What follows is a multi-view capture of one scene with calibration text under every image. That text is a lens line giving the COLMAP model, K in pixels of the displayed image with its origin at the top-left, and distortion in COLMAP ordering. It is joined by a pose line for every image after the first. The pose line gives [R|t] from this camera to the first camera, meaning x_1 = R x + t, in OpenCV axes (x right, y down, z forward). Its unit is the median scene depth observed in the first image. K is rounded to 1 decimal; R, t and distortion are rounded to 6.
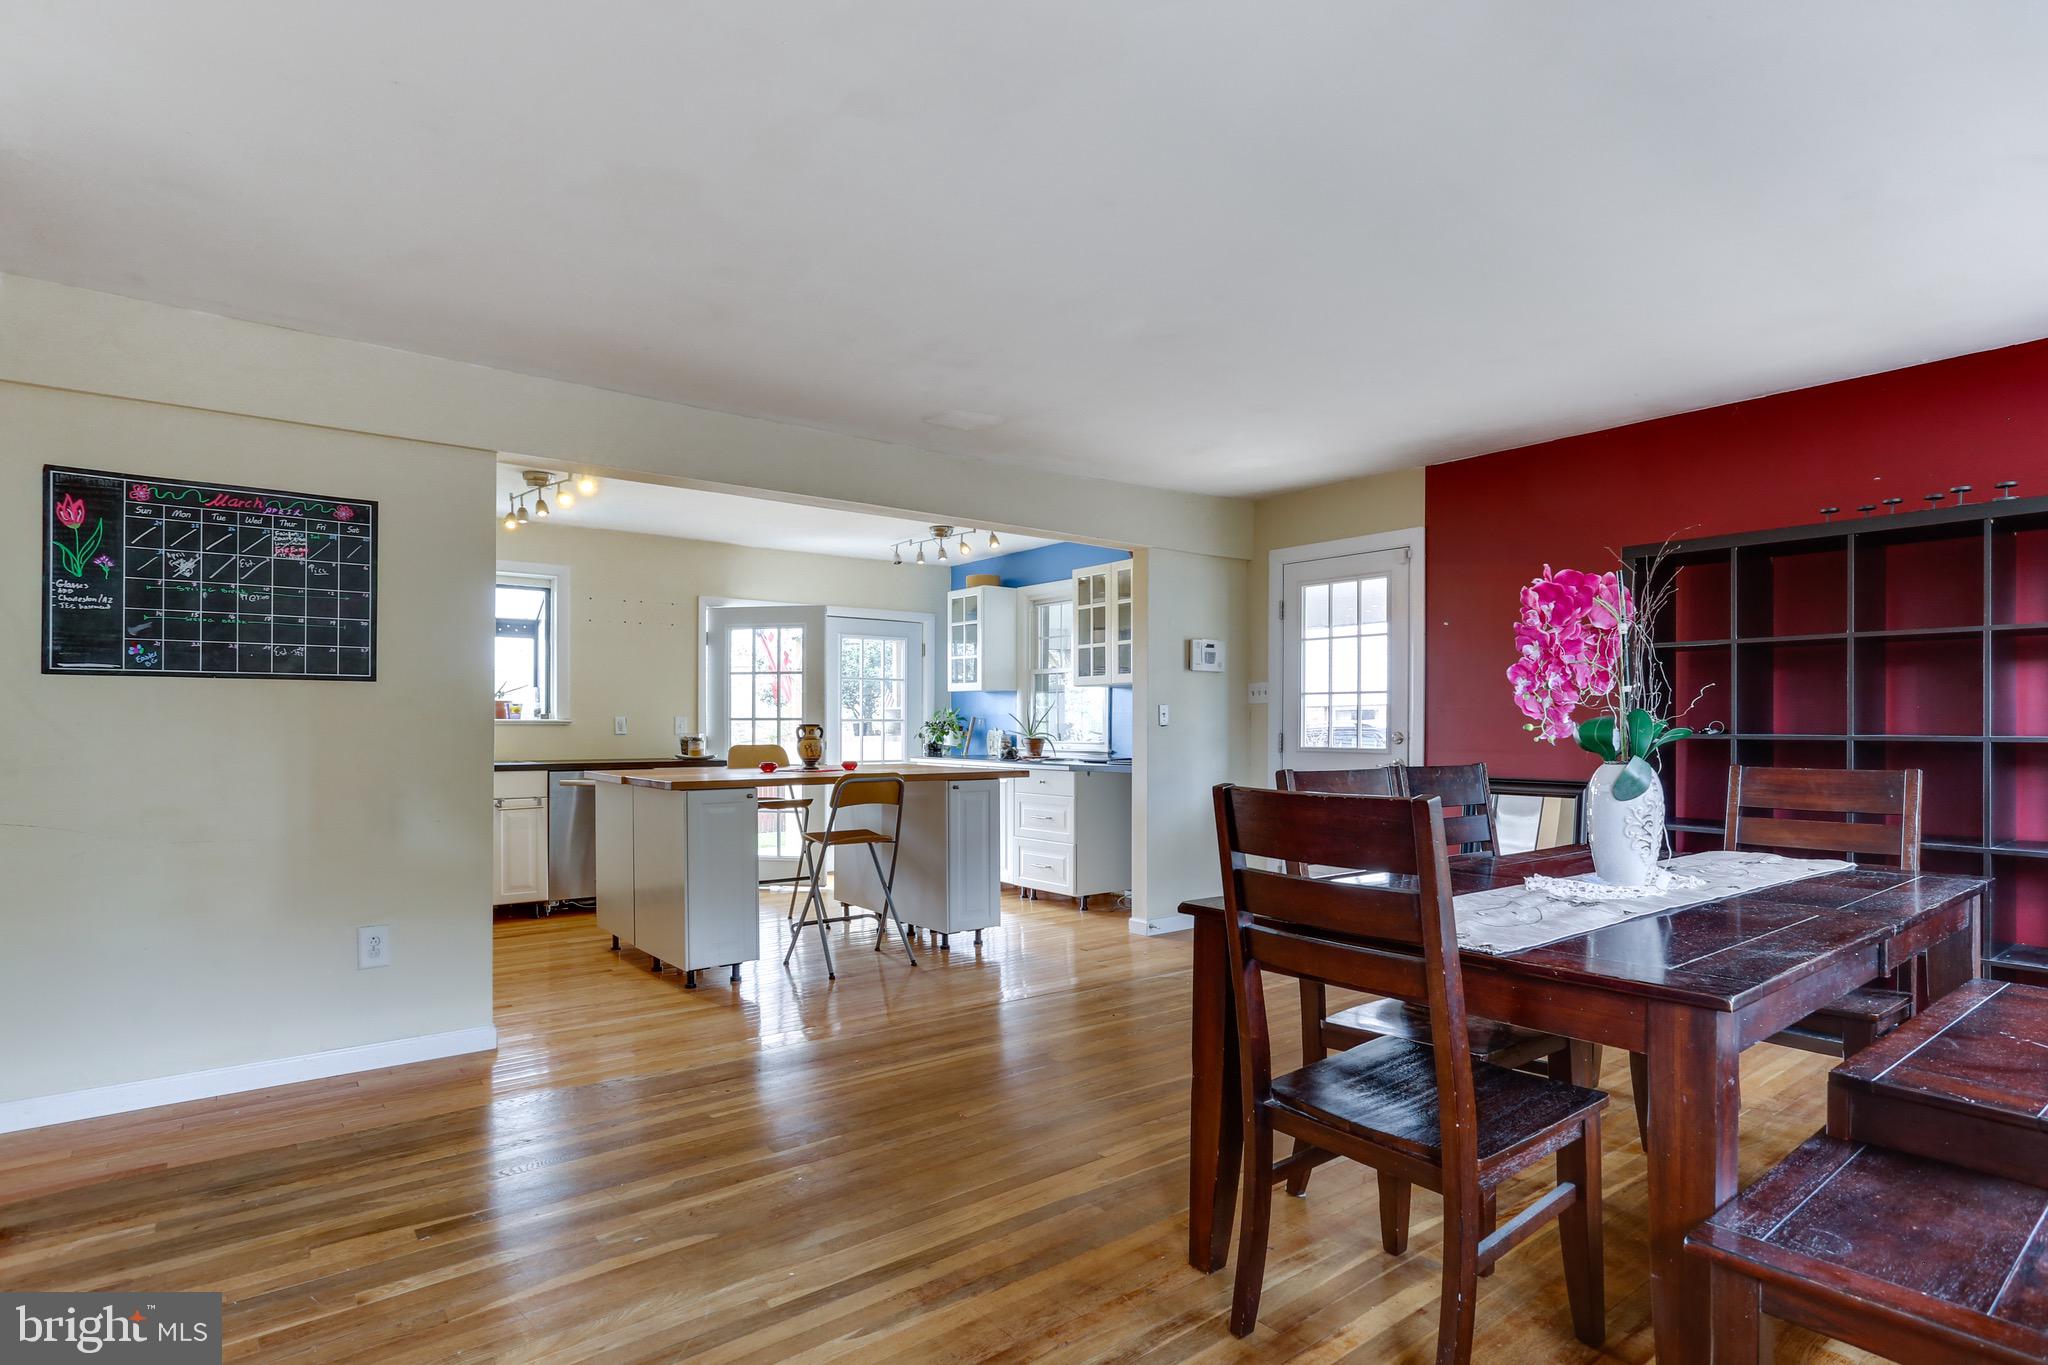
lens RADIAL K [[1065.0, 0, 1027.0], [0, 1065.0, 722.8], [0, 0, 1]] dist [-0.016752, 0.000347]
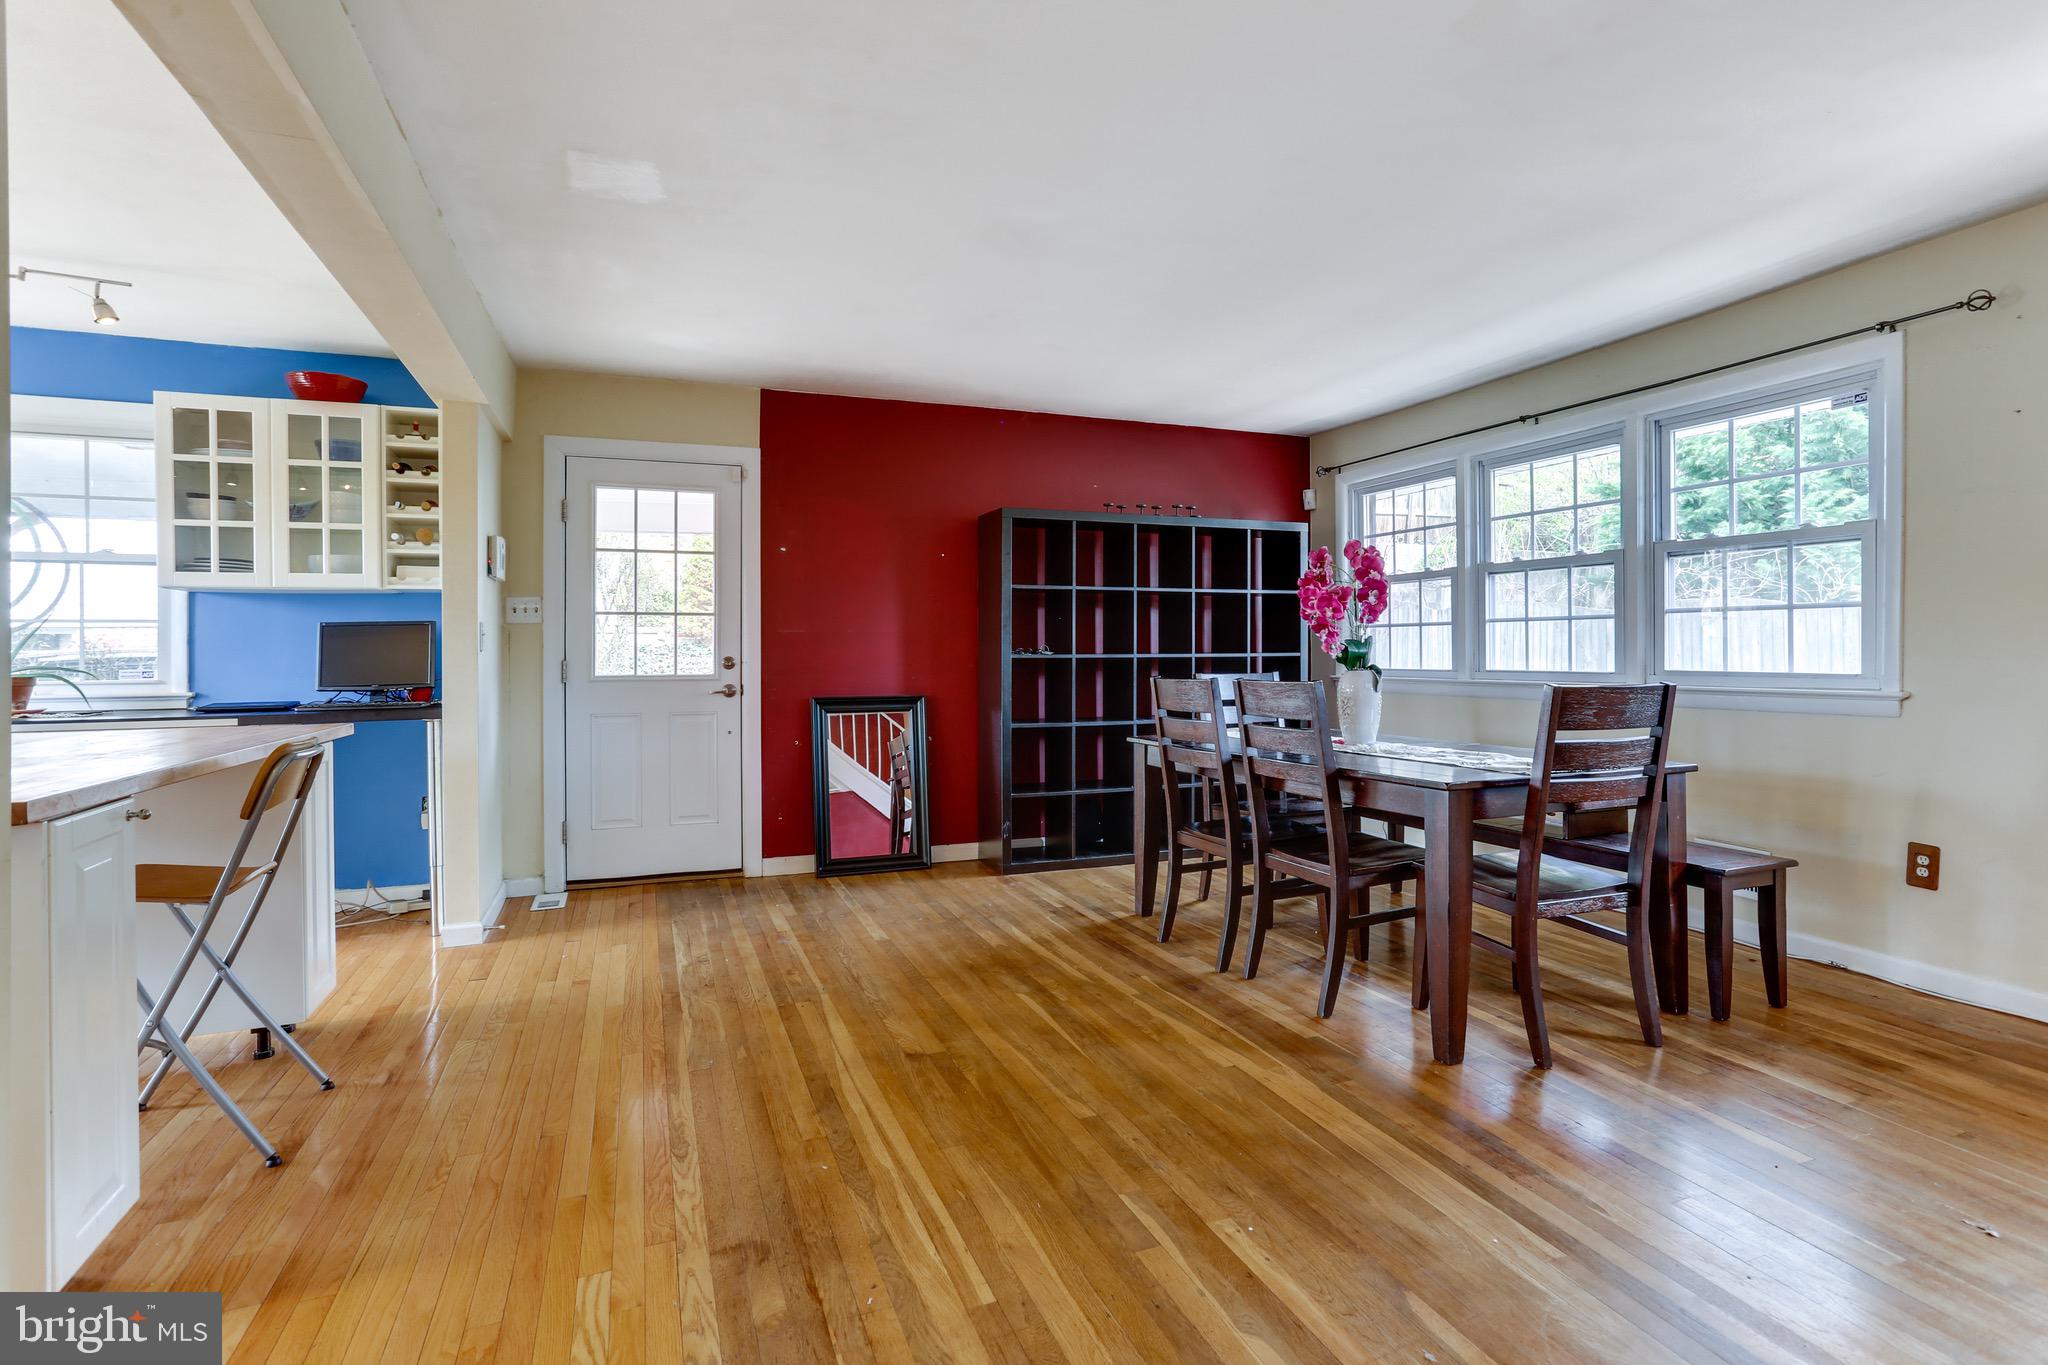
lens RADIAL K [[1031.4, 0, 1059.9], [0, 1031.4, 669.2], [0, 0, 1]] dist [-0.050137, 0.028878]
pose [[0.263896, -0.019666, 0.964351, -0.386754], [0.000570, 0.999795, 0.020233, 0.001667], [-0.964551, -0.004790, 0.263853, 0.377818]]
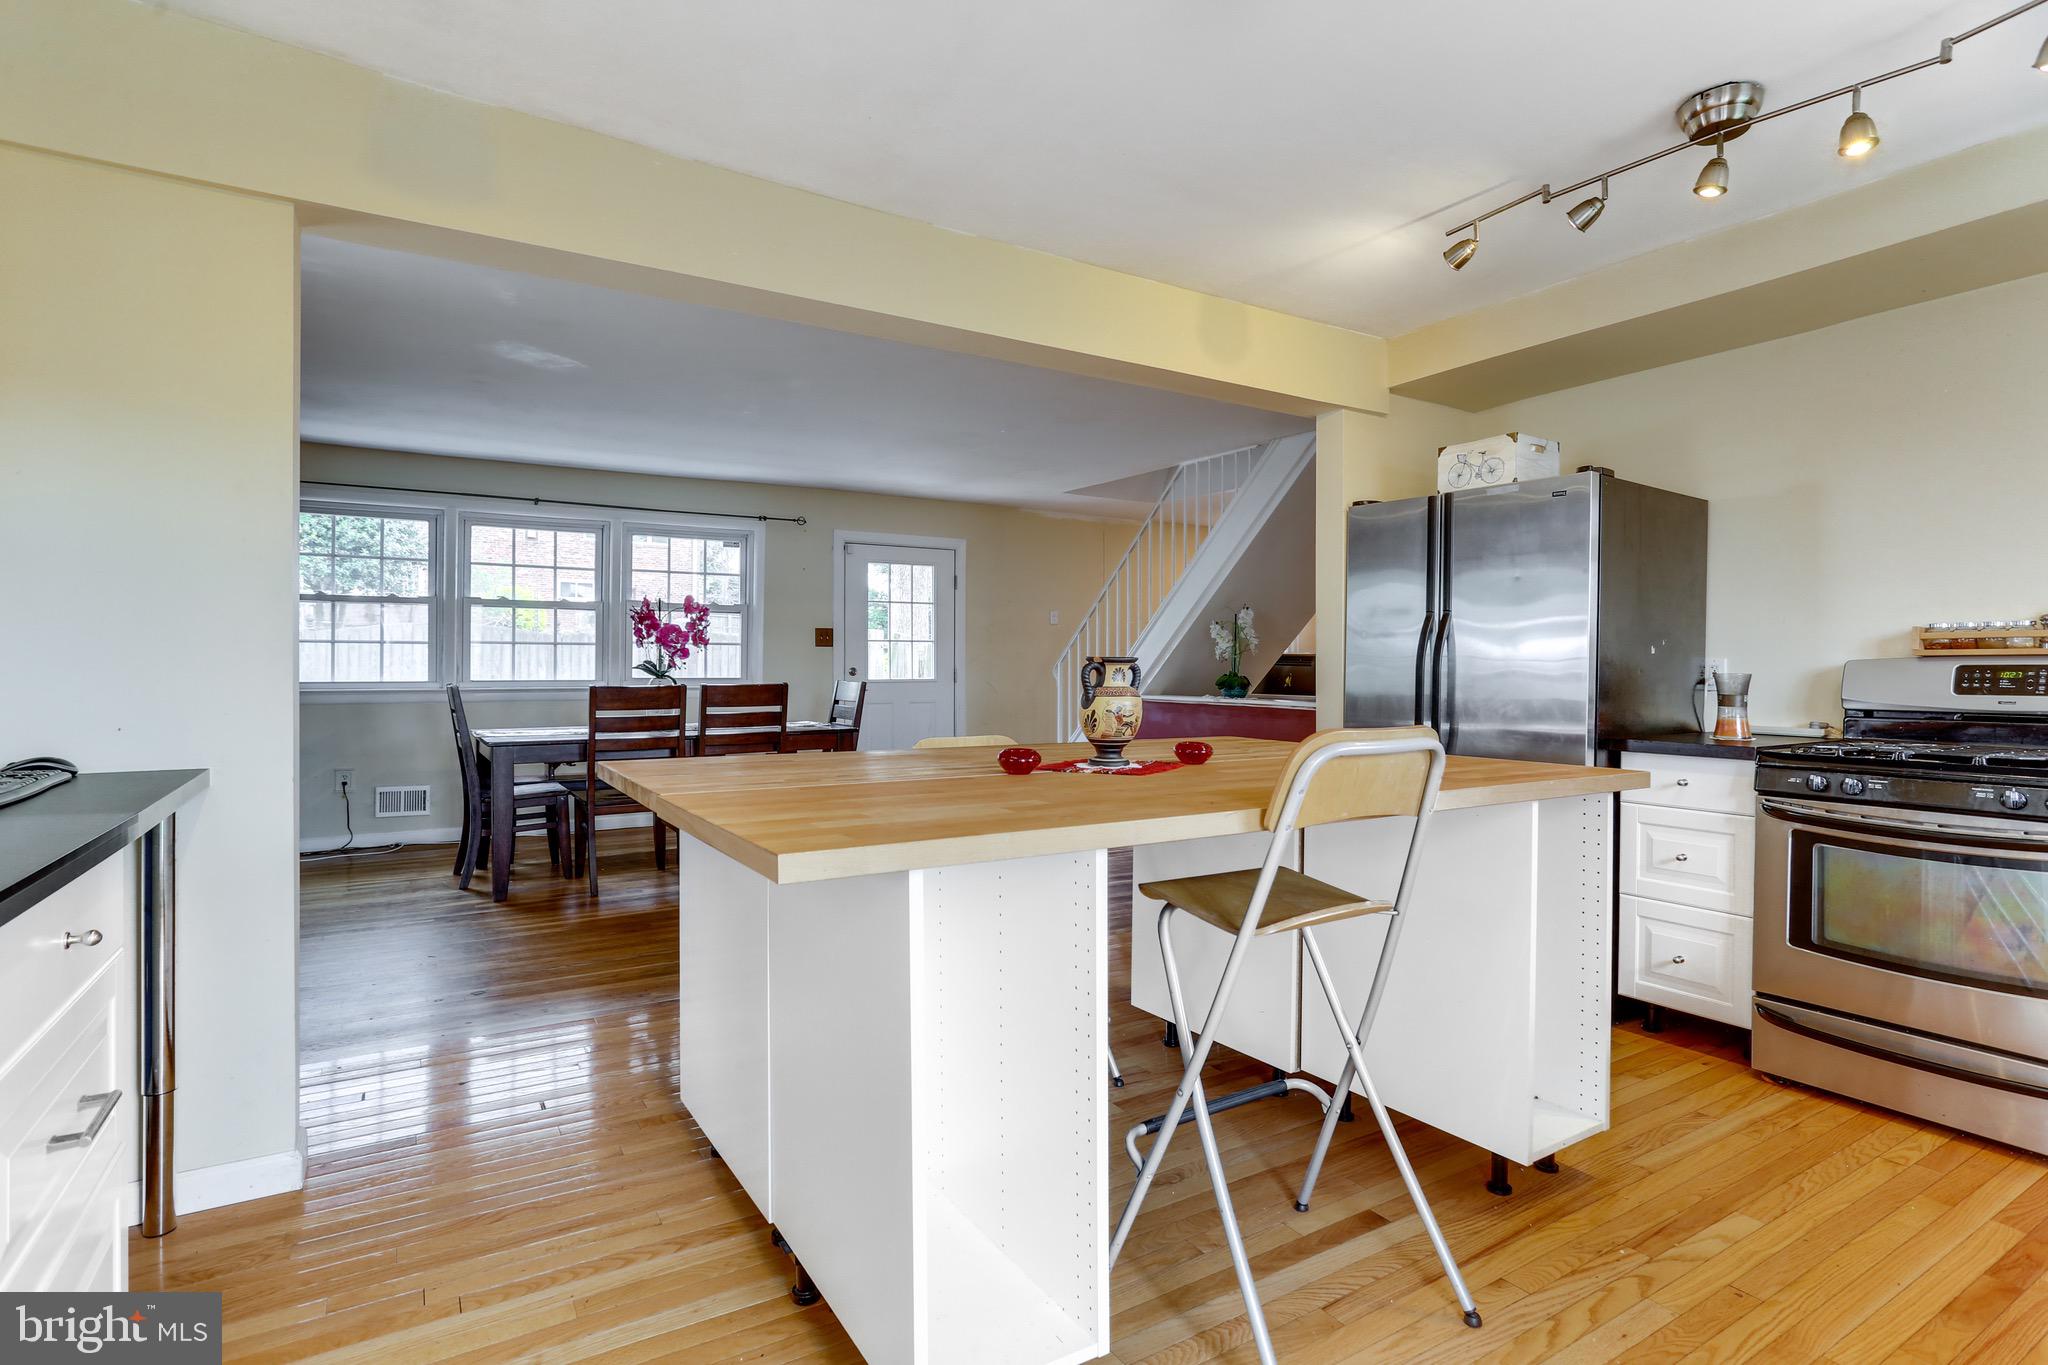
lens RADIAL K [[1039.0, 0, 1023.8], [0, 1039.0, 672.5], [0, 0, 1]] dist [-0.045373, 0.027433]
pose [[-0.995409, -0.006968, 0.095459, -0.178276], [-0.007079, 0.999975, -0.000829, 0.007690], [-0.095451, -0.001501, -0.995433, 1.204481]]
